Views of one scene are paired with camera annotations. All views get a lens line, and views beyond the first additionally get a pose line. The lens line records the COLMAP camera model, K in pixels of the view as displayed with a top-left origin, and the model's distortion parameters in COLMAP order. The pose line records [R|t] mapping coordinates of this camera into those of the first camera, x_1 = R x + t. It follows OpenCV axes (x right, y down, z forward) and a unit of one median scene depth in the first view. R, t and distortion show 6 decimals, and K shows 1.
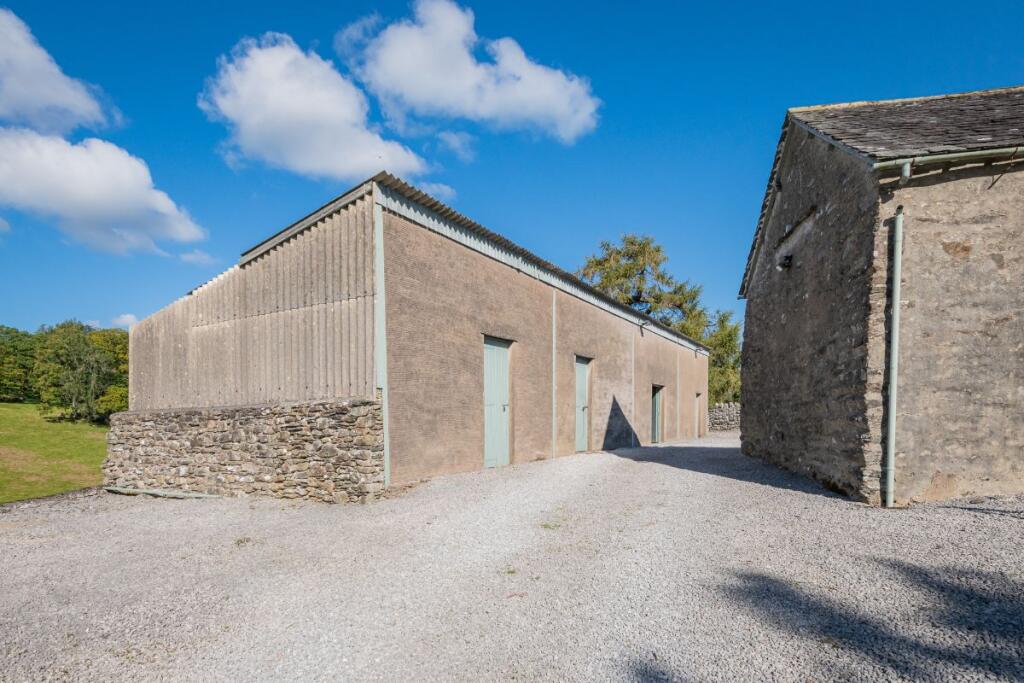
lens RADIAL K [[493.0, 0, 496.2], [0, 493.0, 342.5], [0, 0, 1]] dist [0.033626, -0.017250]
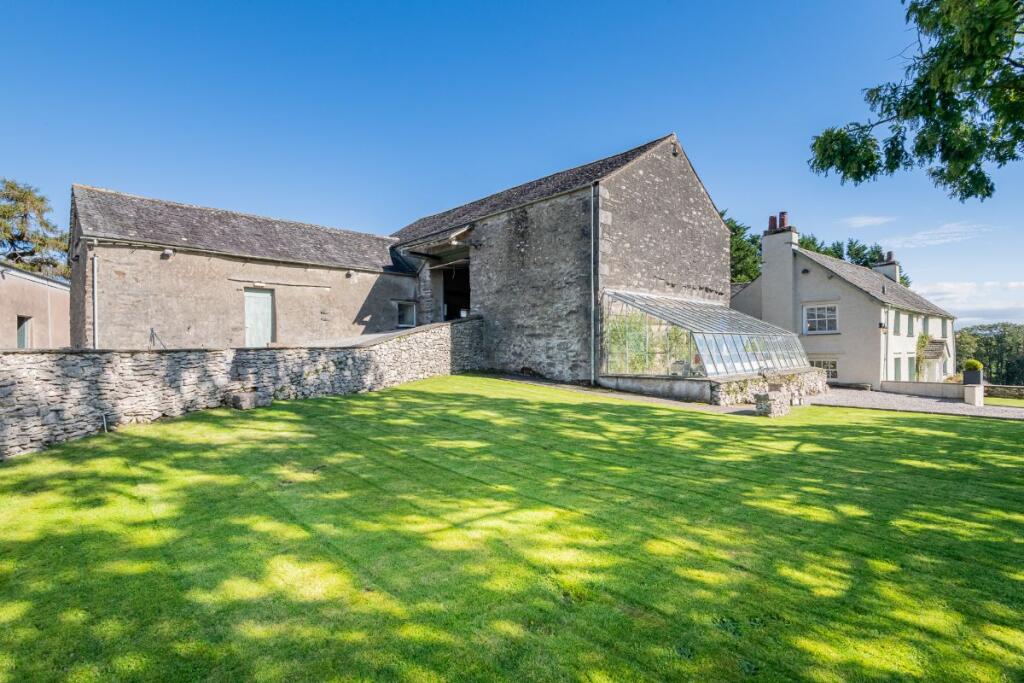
lens RADIAL K [[493.0, 0, 496.2], [0, 493.0, 342.5], [0, 0, 1]] dist [0.033626, -0.017250]
pose [[0.568252, 0.004383, 0.822843, -0.132694], [-0.115786, 0.990462, 0.074686, -0.242712], [-0.814668, -0.137714, 0.563340, -2.118495]]
